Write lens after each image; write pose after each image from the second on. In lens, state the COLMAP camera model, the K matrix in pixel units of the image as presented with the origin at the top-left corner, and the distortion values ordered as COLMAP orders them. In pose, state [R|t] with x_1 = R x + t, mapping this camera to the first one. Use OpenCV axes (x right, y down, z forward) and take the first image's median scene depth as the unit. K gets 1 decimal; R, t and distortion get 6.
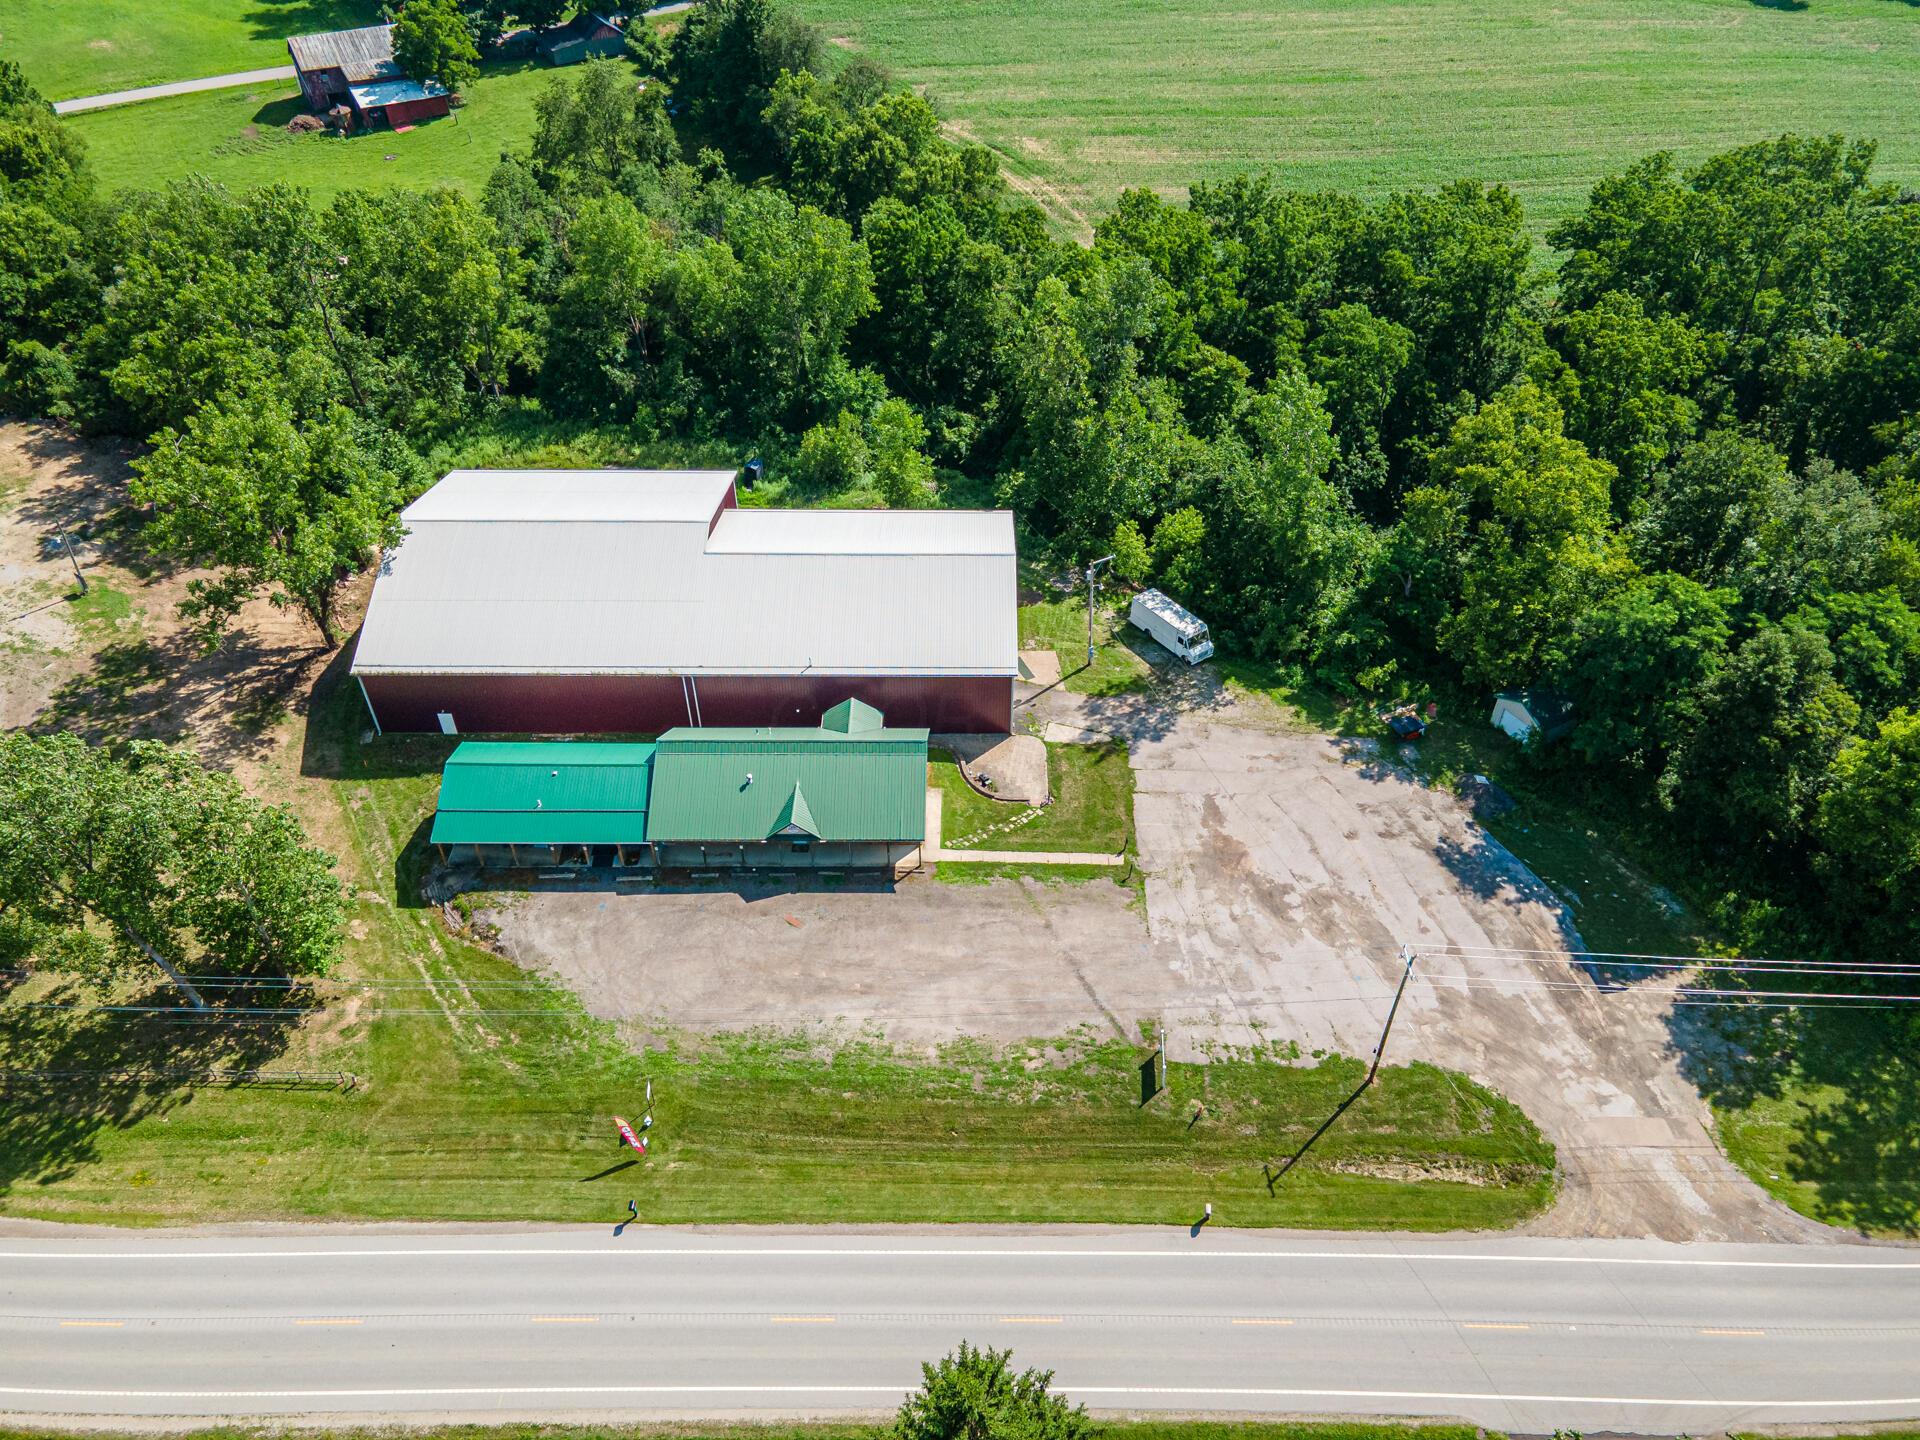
lens RADIAL K [[1397.5, 0, 966.7], [0, 1397.5, 724.0], [0, 0, 1]] dist [0.036124, 0.015257]
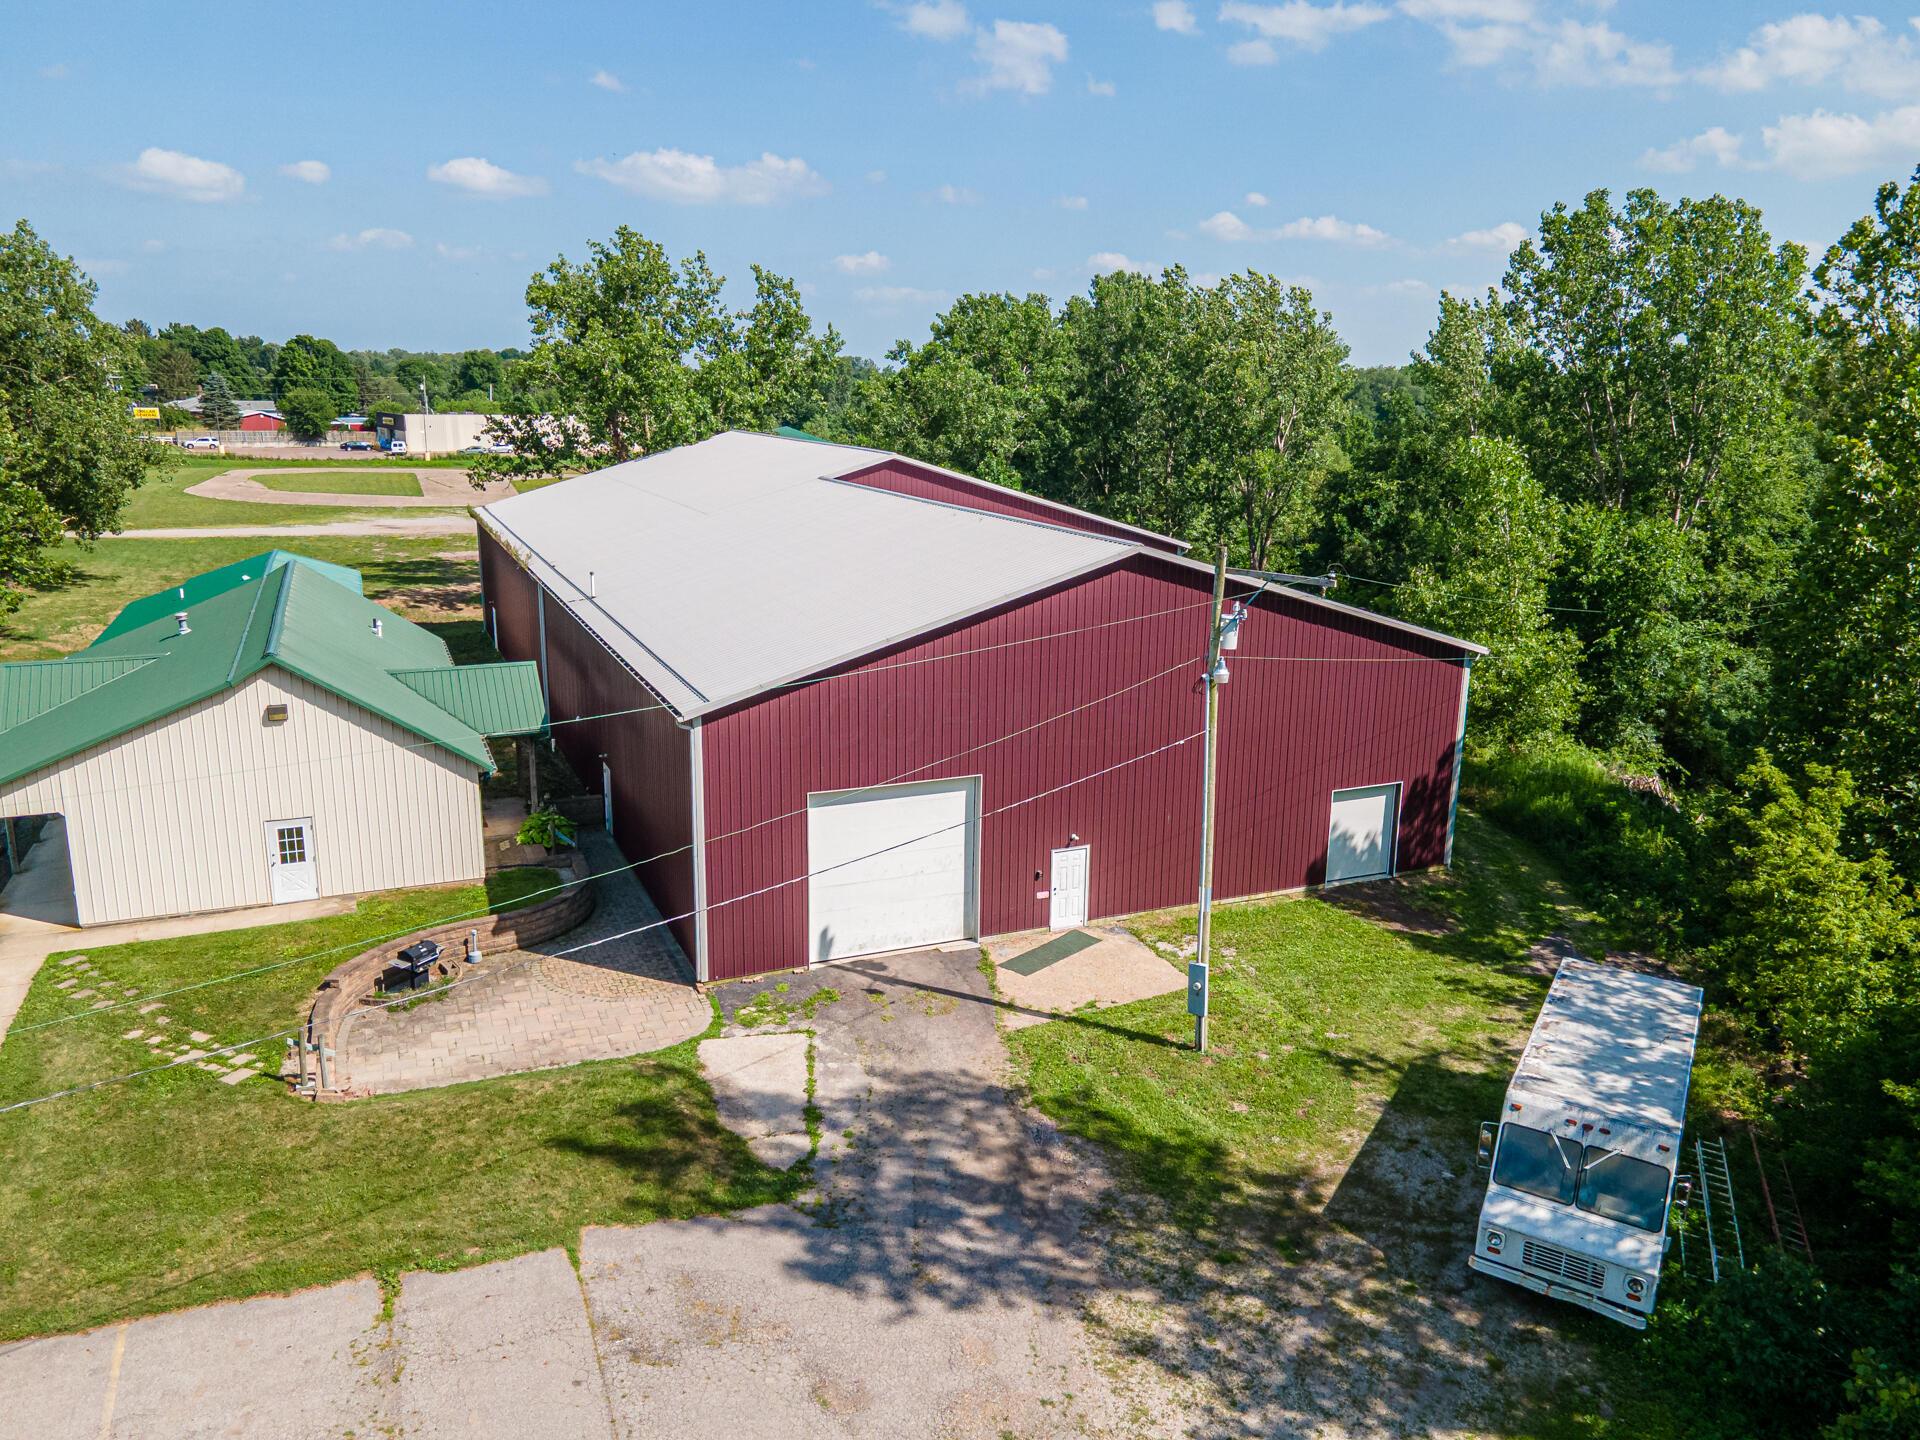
lens RADIAL K [[1397.5, 0, 966.7], [0, 1397.5, 724.0], [0, 0, 1]] dist [0.036124, 0.015257]
pose [[0.403707, 0.221673, -0.887627, 0.331827], [-0.619545, 0.780130, -0.086951, -0.048209], [0.673190, 0.585028, 0.452281, 0.974473]]
